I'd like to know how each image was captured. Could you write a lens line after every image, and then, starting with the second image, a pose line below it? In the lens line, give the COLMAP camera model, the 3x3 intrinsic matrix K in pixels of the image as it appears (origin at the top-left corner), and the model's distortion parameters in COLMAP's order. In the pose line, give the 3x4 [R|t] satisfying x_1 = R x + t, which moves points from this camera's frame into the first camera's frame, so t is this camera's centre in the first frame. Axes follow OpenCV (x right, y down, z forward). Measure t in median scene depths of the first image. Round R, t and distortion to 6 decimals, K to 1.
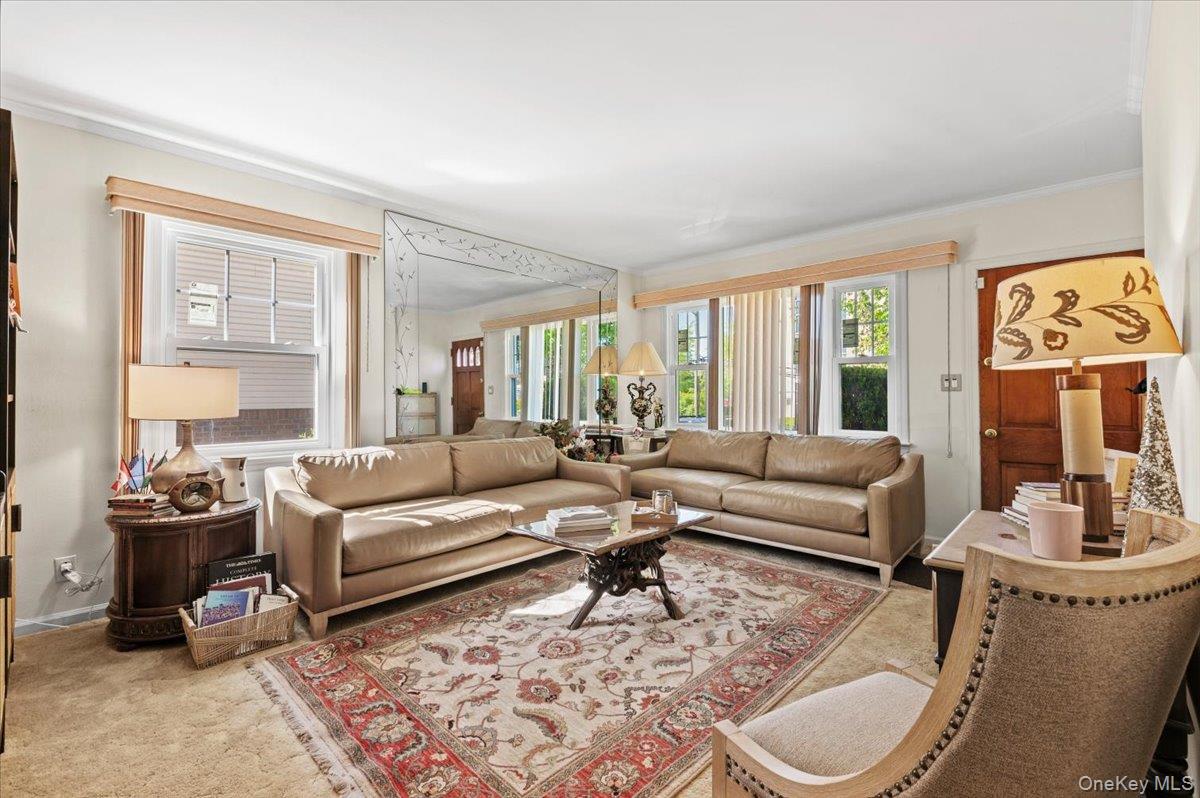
lens RADIAL K [[522.4, 0, 599.7], [0, 522.4, 395.1], [0, 0, 1]] dist [0.010102, -0.000058]
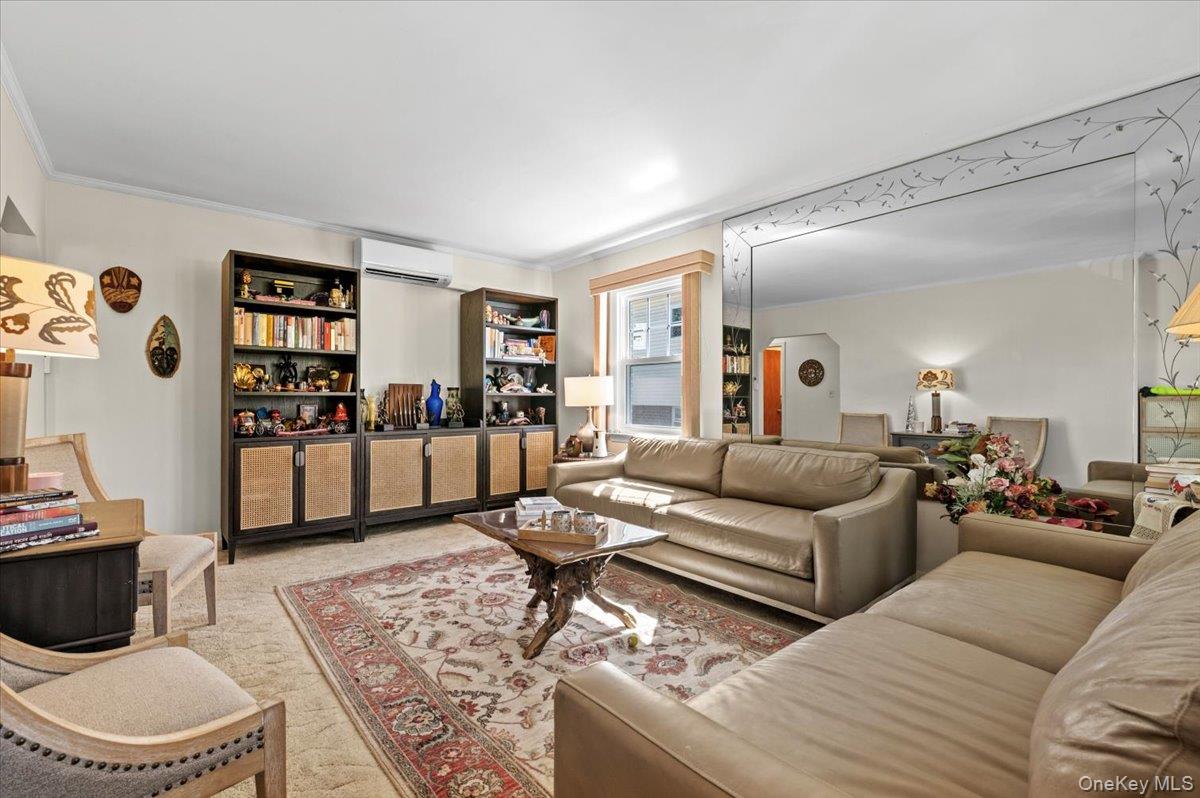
lens RADIAL K [[526.6, 0, 599.7], [0, 526.6, 398.8], [0, 0, 1]] dist [0.002591, 0.000001]
pose [[-0.101605, -0.003395, -0.994819, 1.135974], [-0.007561, 0.999968, -0.002641, 0.028894], [0.994796, 0.007254, -0.101628, 1.411416]]
